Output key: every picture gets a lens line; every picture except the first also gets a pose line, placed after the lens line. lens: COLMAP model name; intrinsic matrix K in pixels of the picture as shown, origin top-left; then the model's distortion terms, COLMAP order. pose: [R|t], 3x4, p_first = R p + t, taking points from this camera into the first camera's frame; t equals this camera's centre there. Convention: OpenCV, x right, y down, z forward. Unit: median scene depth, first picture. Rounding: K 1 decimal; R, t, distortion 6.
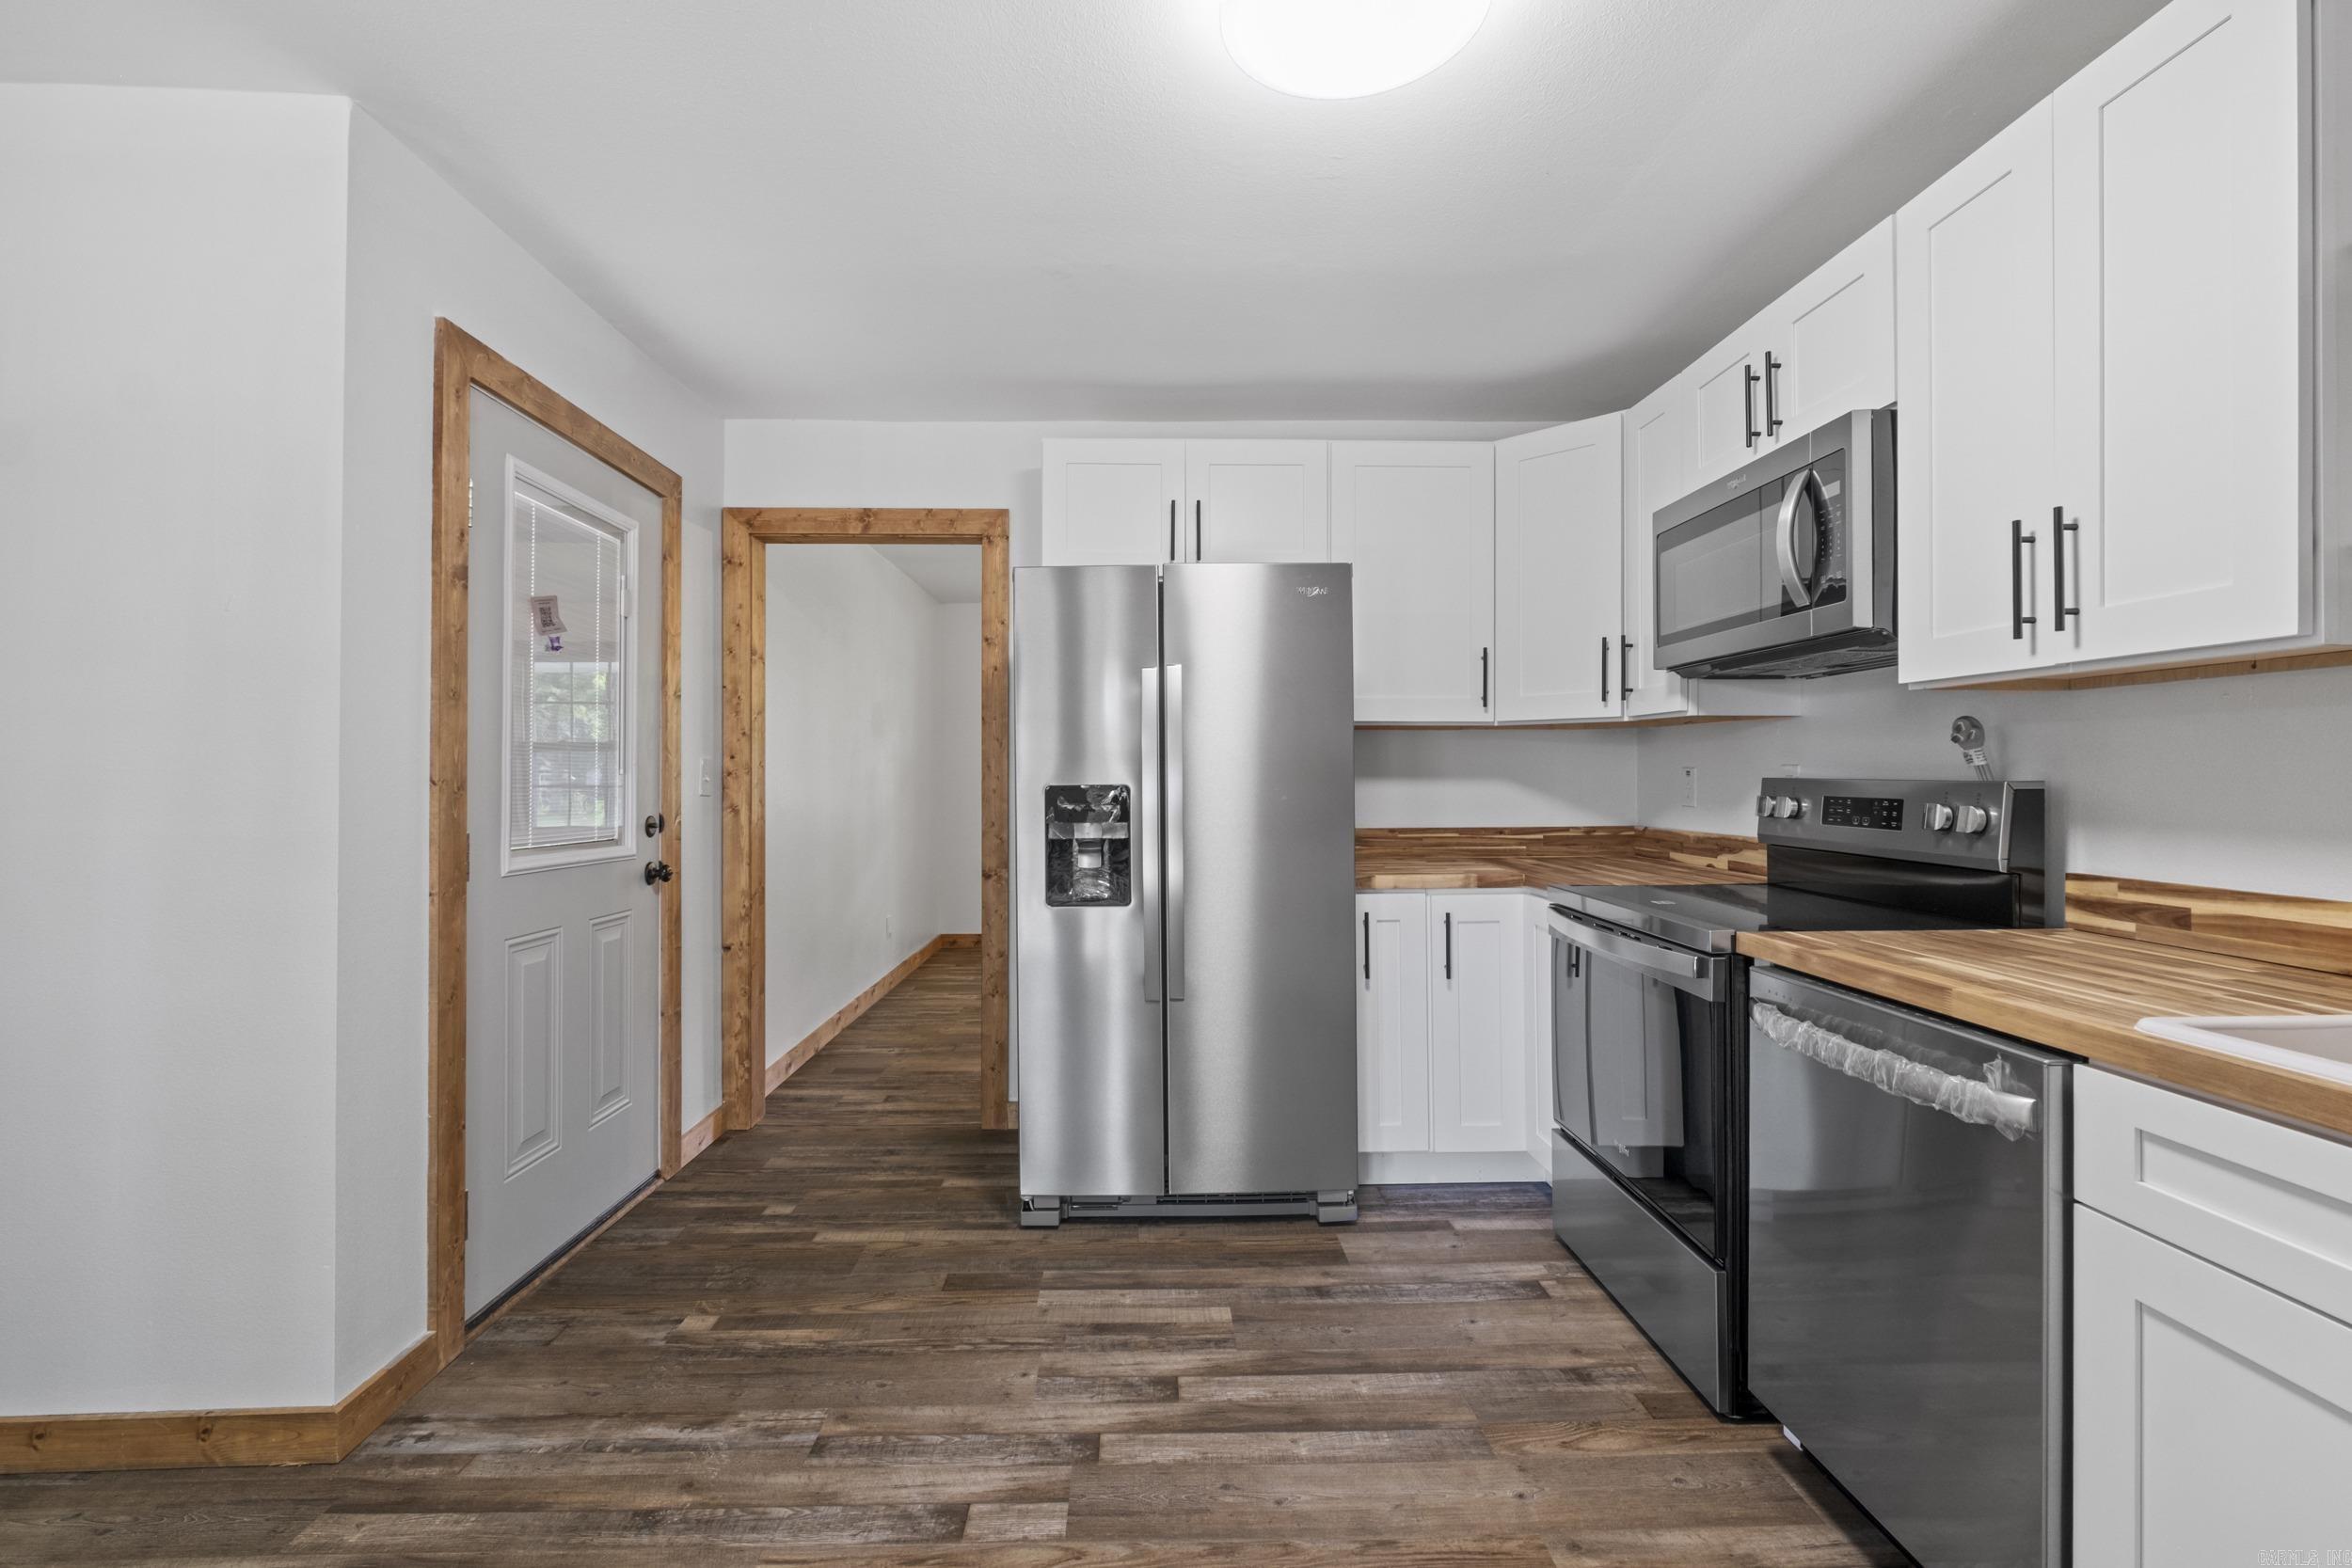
lens RADIAL K [[1023.7, 0, 1165.5], [0, 1023.7, 771.8], [0, 0, 1]] dist [-0.003932, -0.000720]
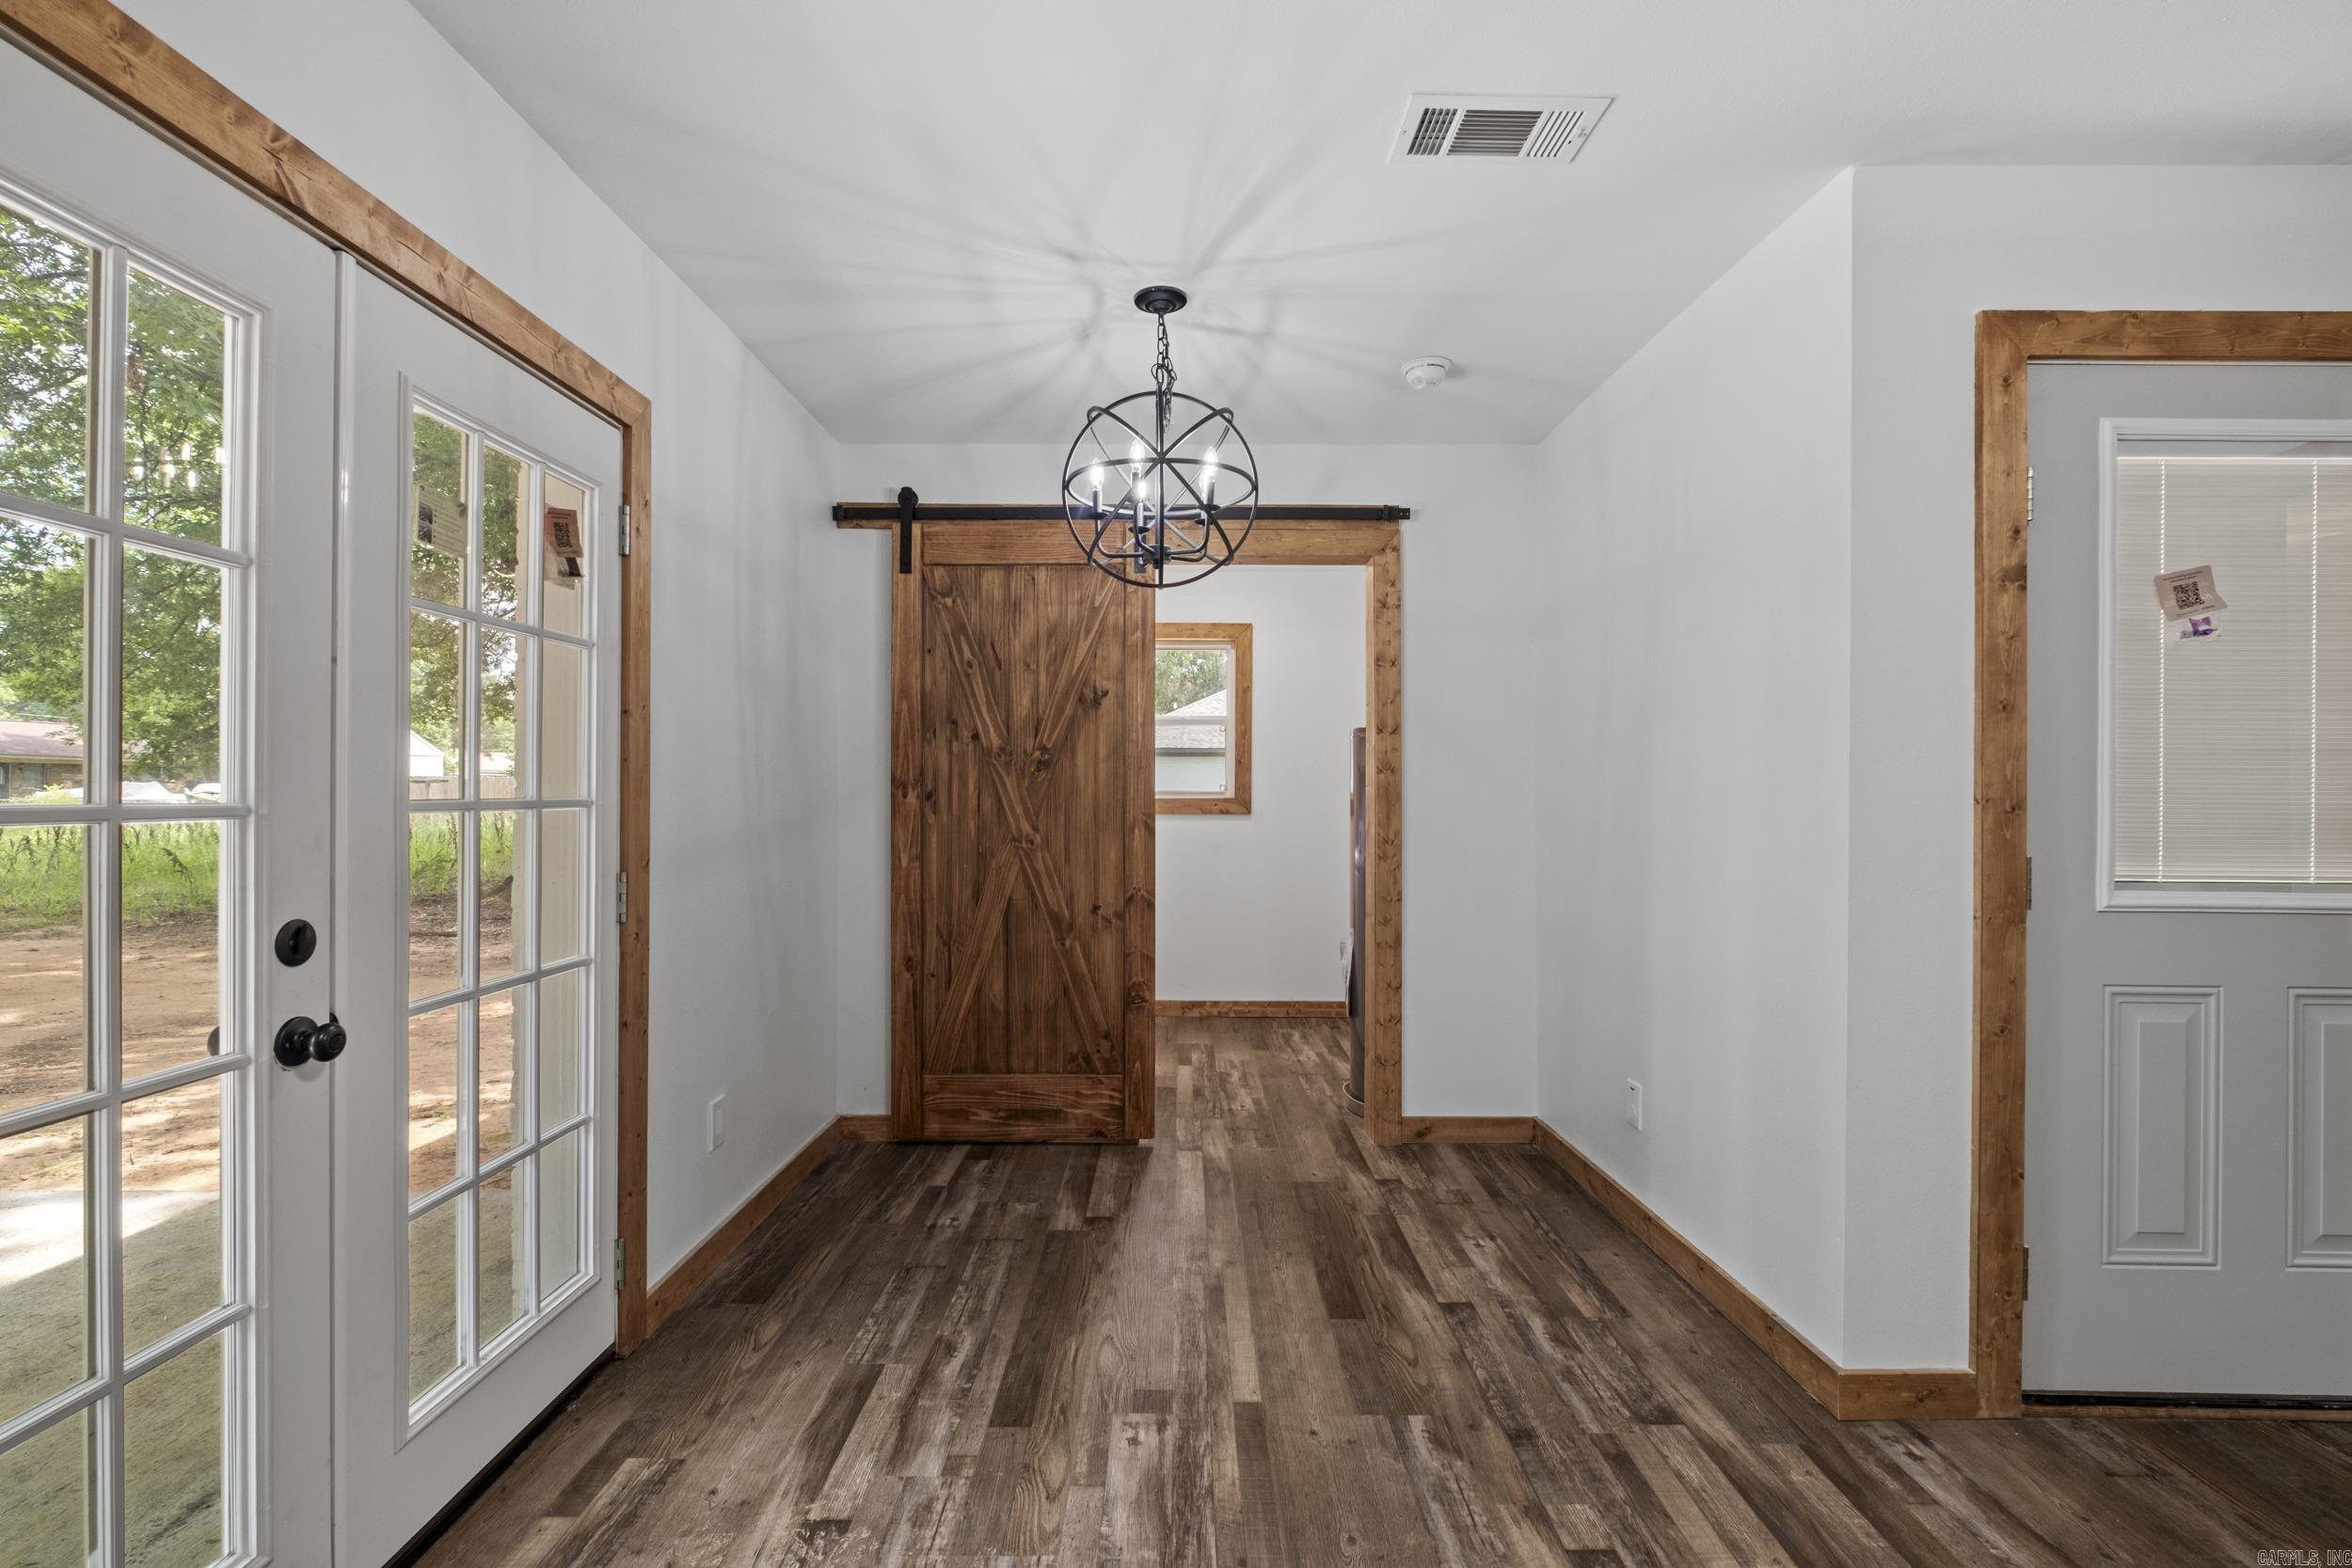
lens RADIAL K [[1029.2, 0, 1167.5], [0, 1029.2, 790.1], [0, 0, 1]] dist [-0.003030, -0.000311]
pose [[-0.039204, 0.000159, -0.999231, 0.267854], [0.004478, 0.999990, -0.000016, -0.002966], [0.999221, -0.004475, -0.039204, 0.270775]]
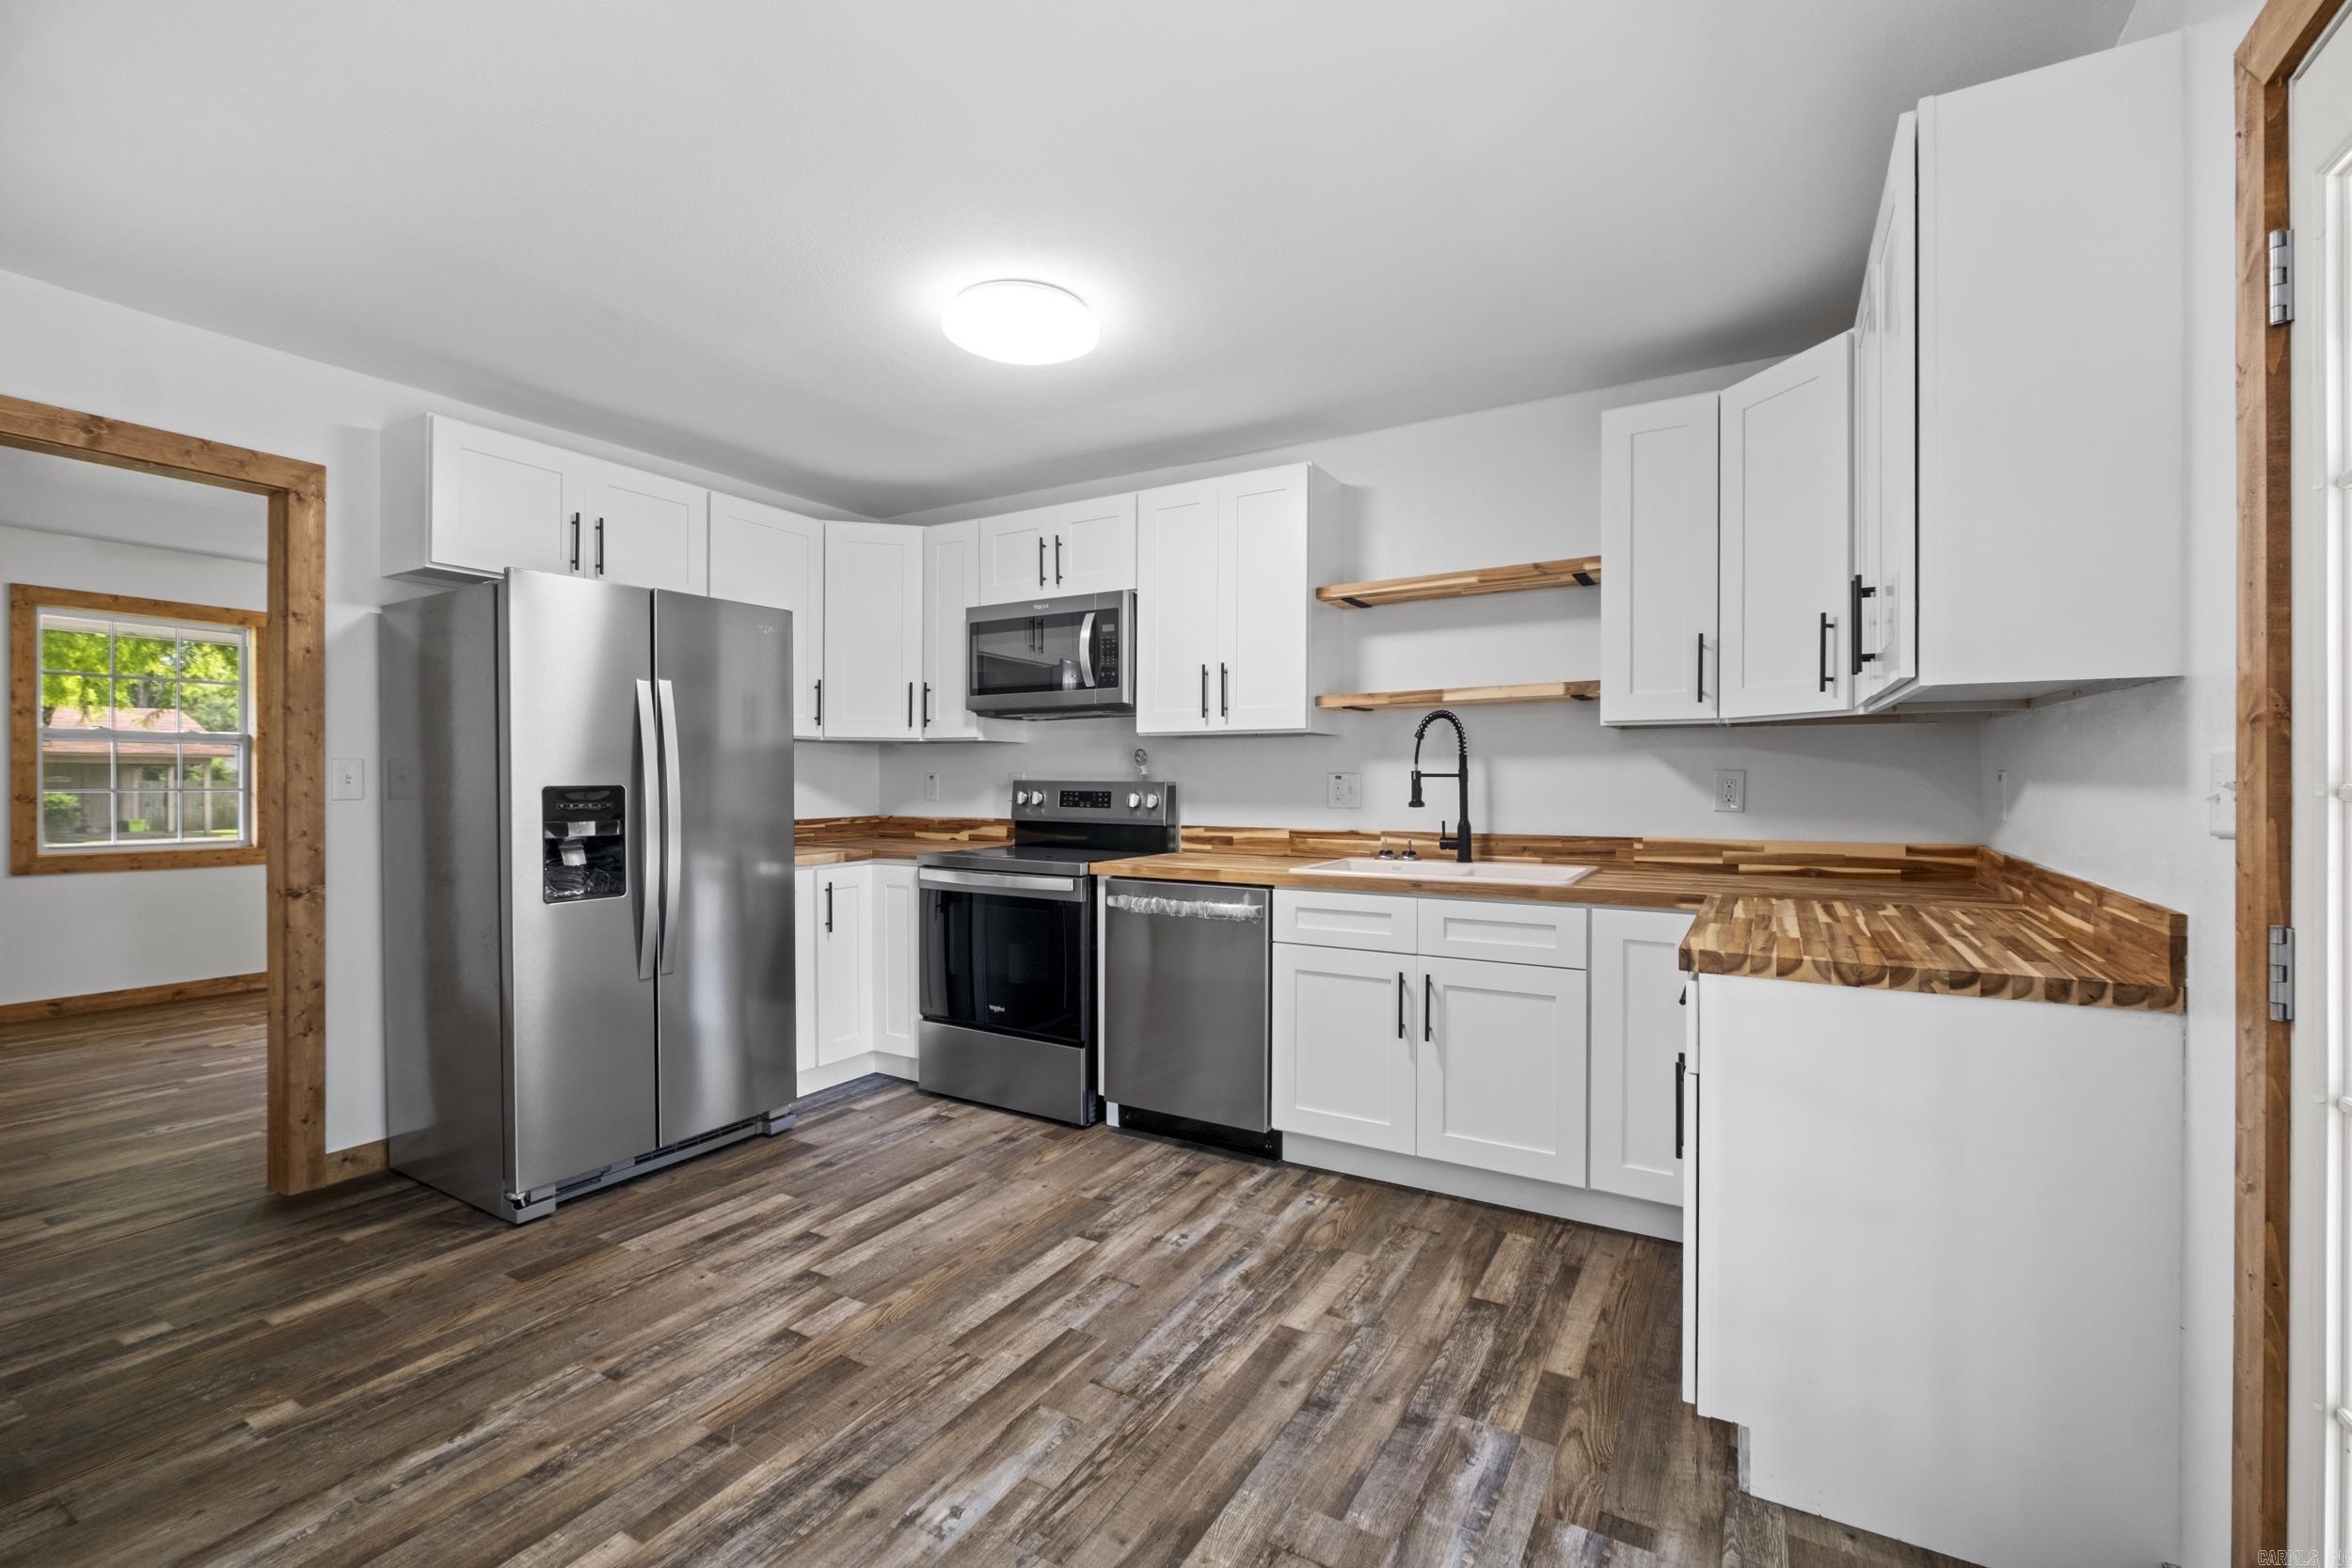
lens RADIAL K [[1013.8, 0, 1164.3], [0, 1013.8, 782.9], [0, 0, 1]] dist [-0.002060, -0.000274]
pose [[0.531845, 0.000927, 0.846841, -0.817702], [-0.005702, 0.999981, 0.002486, 0.005300], [-0.846822, -0.006151, 0.531840, -0.081716]]
